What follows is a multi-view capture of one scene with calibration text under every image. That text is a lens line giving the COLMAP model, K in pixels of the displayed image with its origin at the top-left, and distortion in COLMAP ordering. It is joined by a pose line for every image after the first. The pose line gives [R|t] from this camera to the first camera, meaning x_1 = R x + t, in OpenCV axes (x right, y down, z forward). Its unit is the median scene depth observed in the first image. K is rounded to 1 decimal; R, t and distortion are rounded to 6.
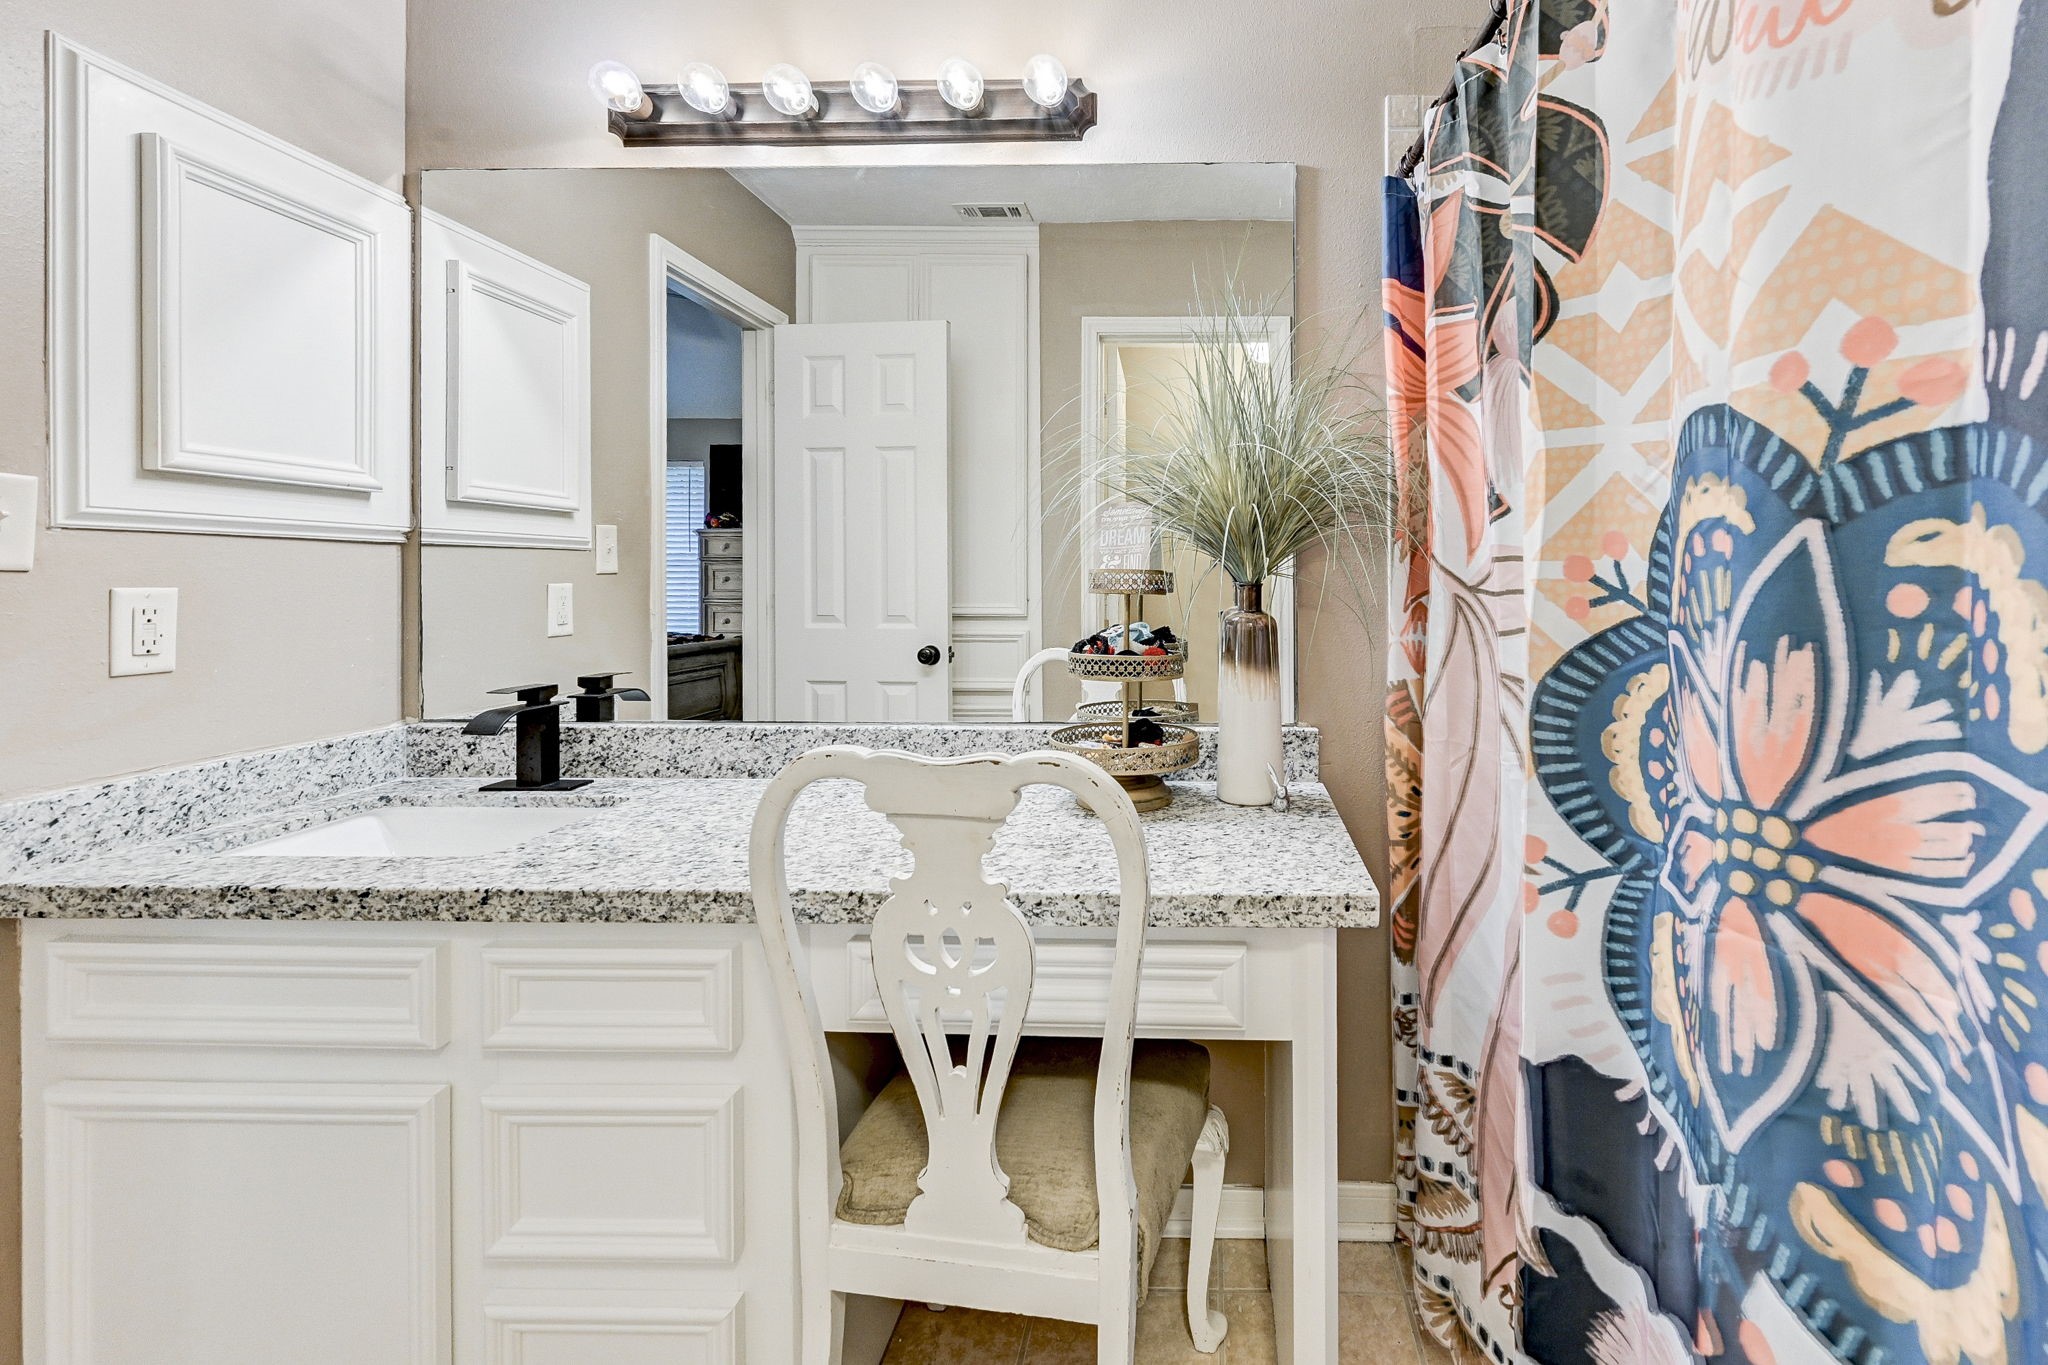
lens RADIAL K [[840.5, 0, 1023.6], [0, 840.5, 602.2], [0, 0, 1]] dist [-0.000016, -0.000006]
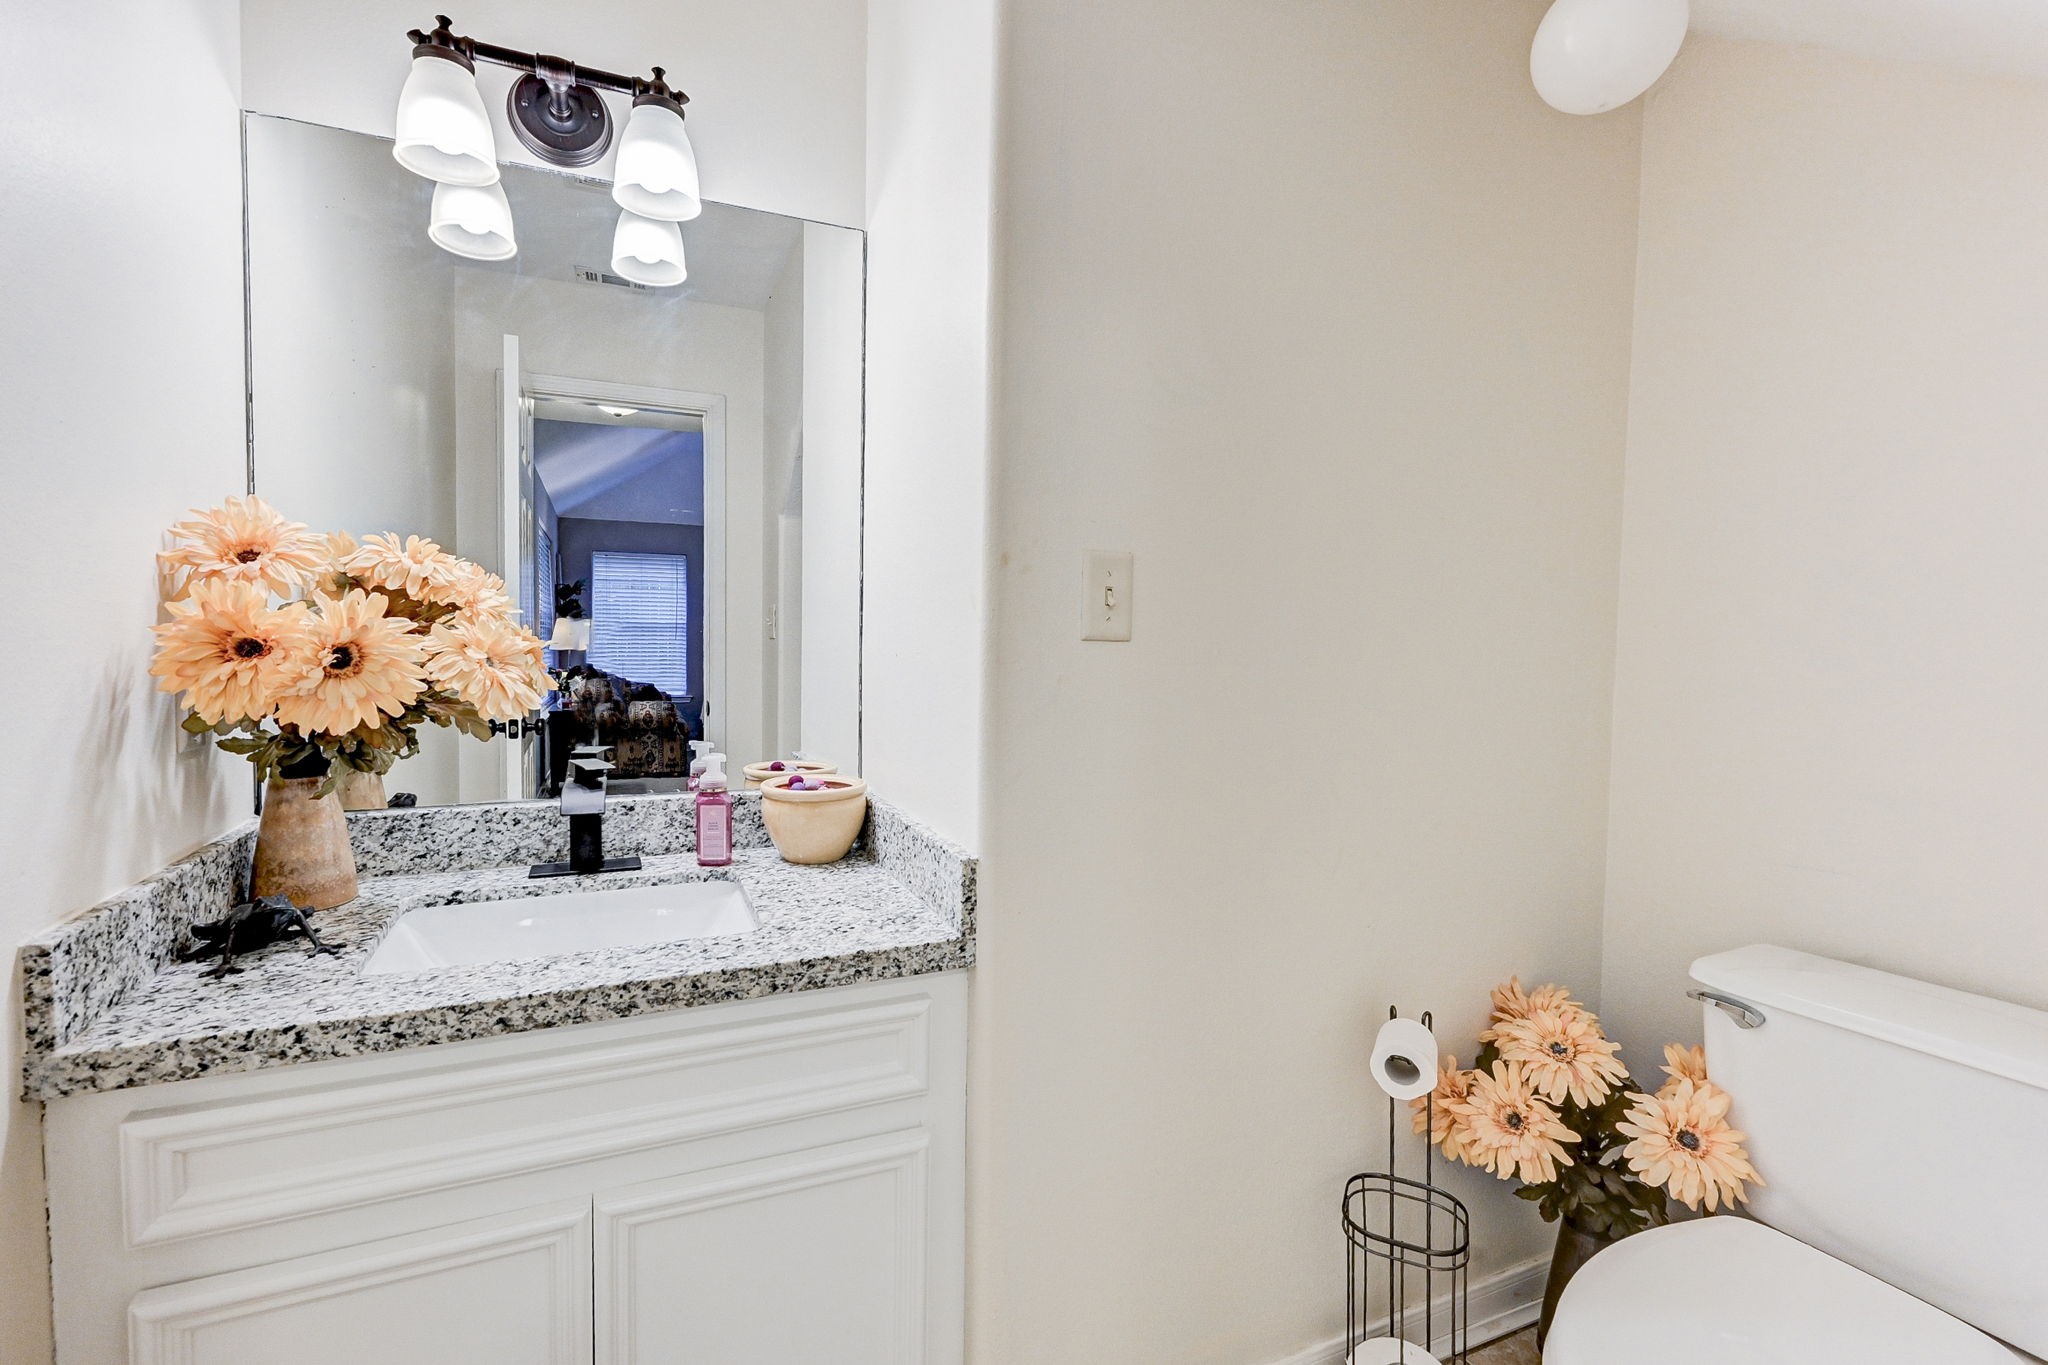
lens RADIAL K [[845.1, 0, 1011.1], [0, 845.1, 690.7], [0, 0, 1]] dist [-0.000395, -0.000034]
pose [[0.915722, -0.016046, 0.401491, -0.523373], [0.000276, 0.999227, 0.039306, -0.005133], [-0.401812, -0.035882, 0.915019, 0.008040]]
